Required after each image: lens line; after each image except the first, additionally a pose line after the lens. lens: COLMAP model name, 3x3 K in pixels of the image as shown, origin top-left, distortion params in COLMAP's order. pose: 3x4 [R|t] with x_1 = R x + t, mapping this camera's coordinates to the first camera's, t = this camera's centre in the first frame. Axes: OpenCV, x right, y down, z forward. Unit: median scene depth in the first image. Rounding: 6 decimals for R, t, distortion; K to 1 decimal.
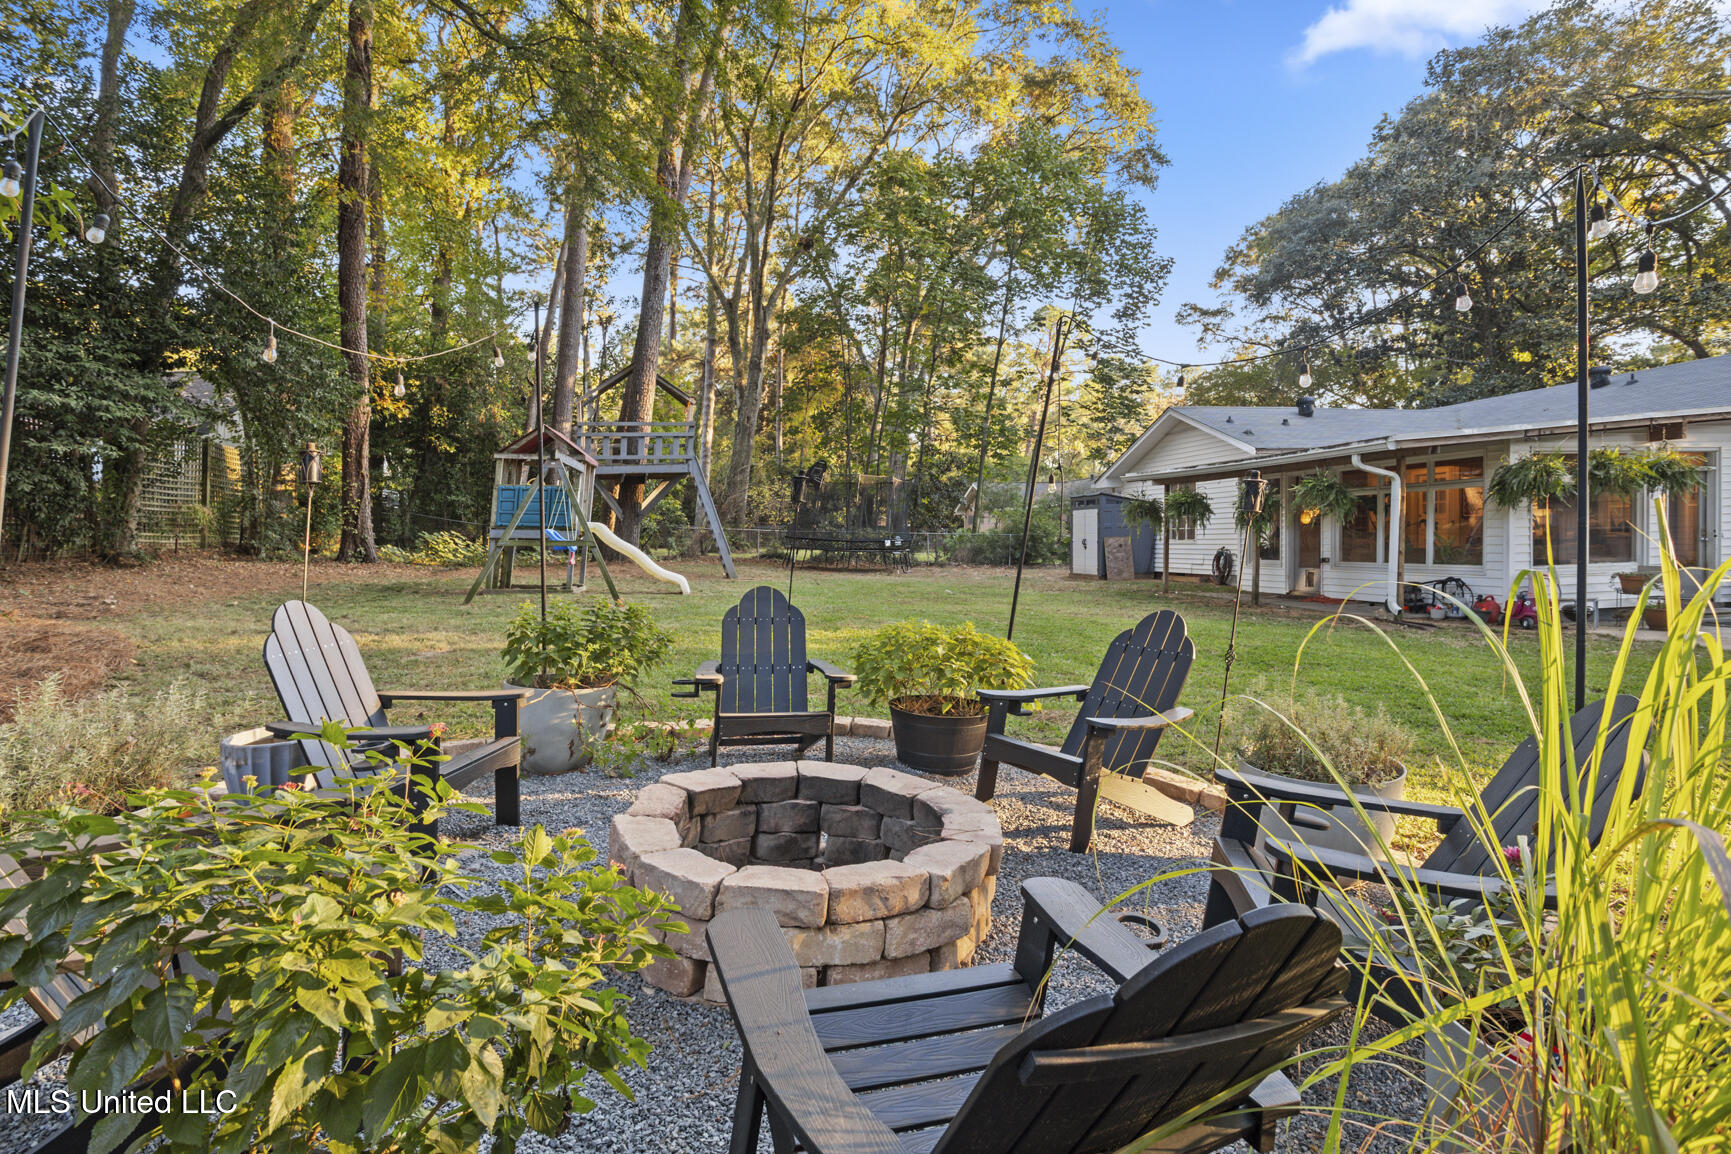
lens RADIAL K [[856.4, 0, 864.3], [0, 856.4, 533.2], [0, 0, 1]] dist [0.000964, -0.000022]
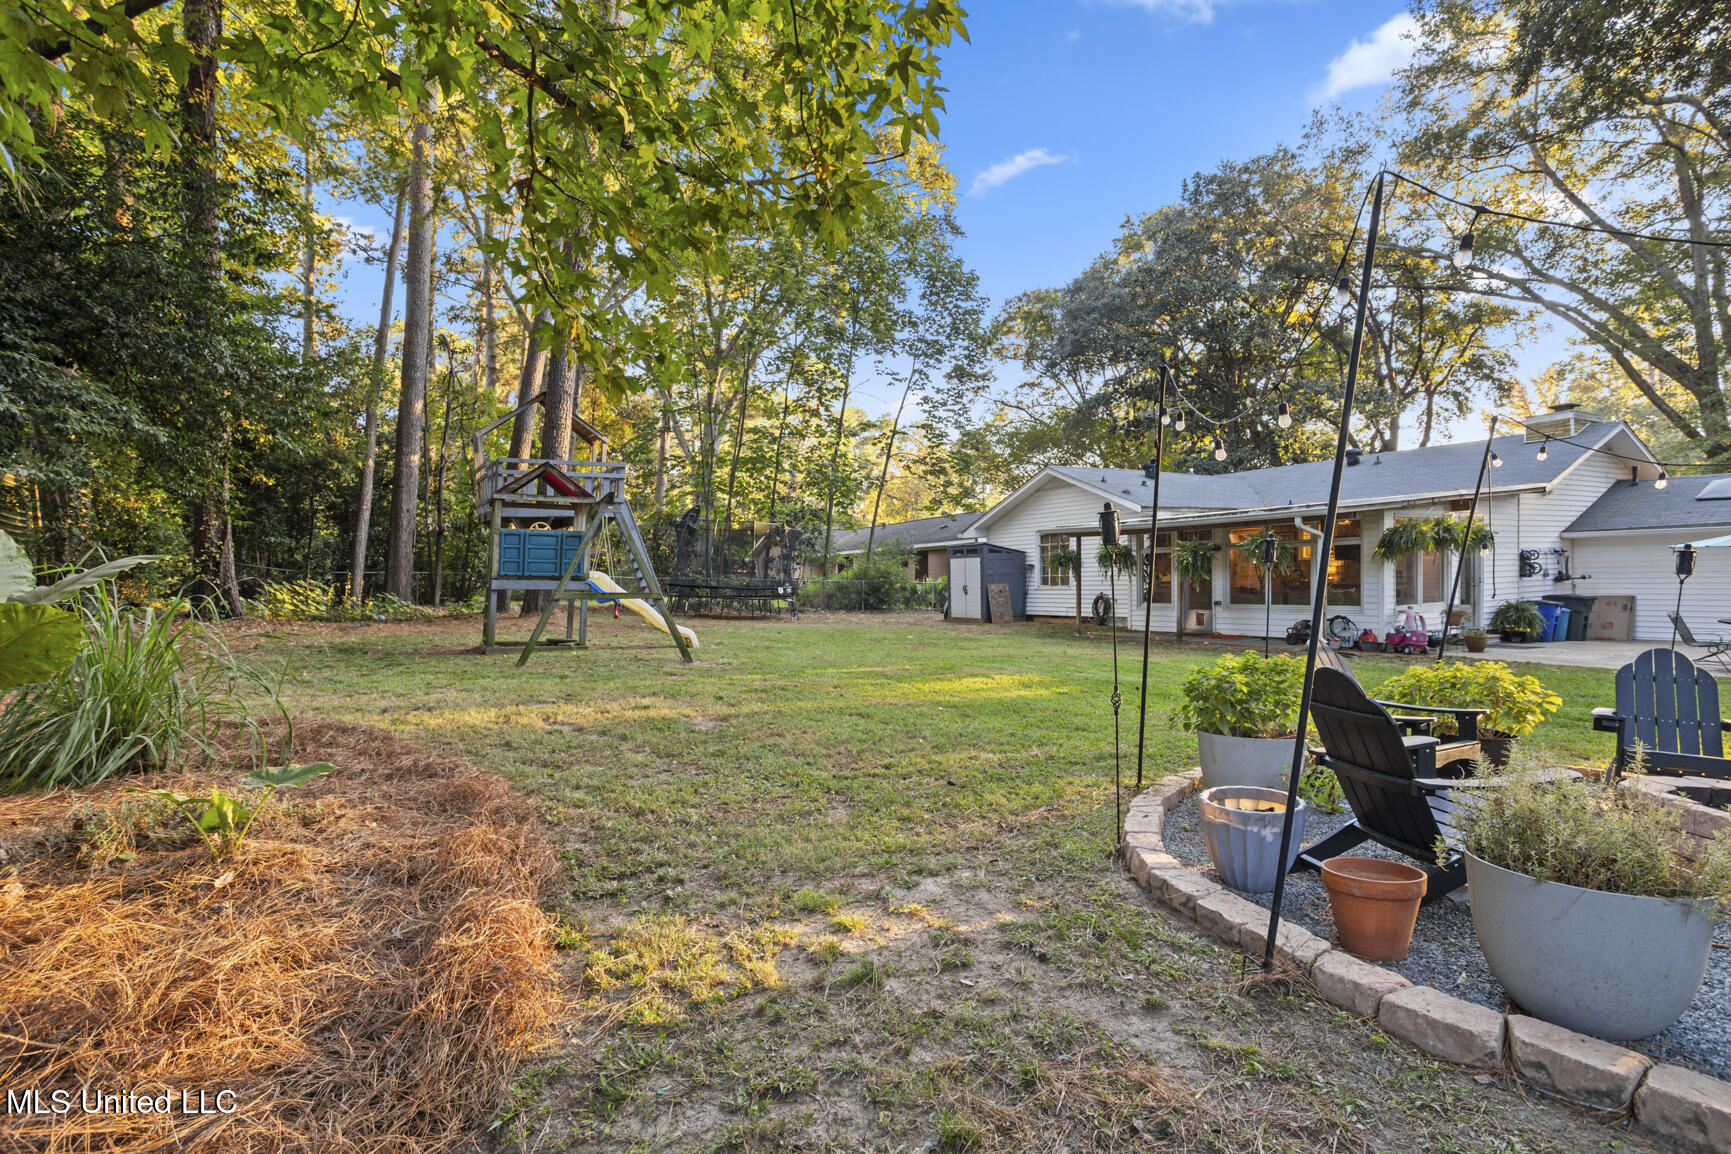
lens RADIAL K [[837.0, 0, 867.1], [0, 837.0, 624.9], [0, 0, 1]] dist [0.001152, 0.000072]
pose [[0.943330, -0.020206, 0.331240, -0.245830], [0.001596, 0.998409, 0.056358, -0.003829], [-0.331852, -0.052636, 0.941862, 0.047854]]
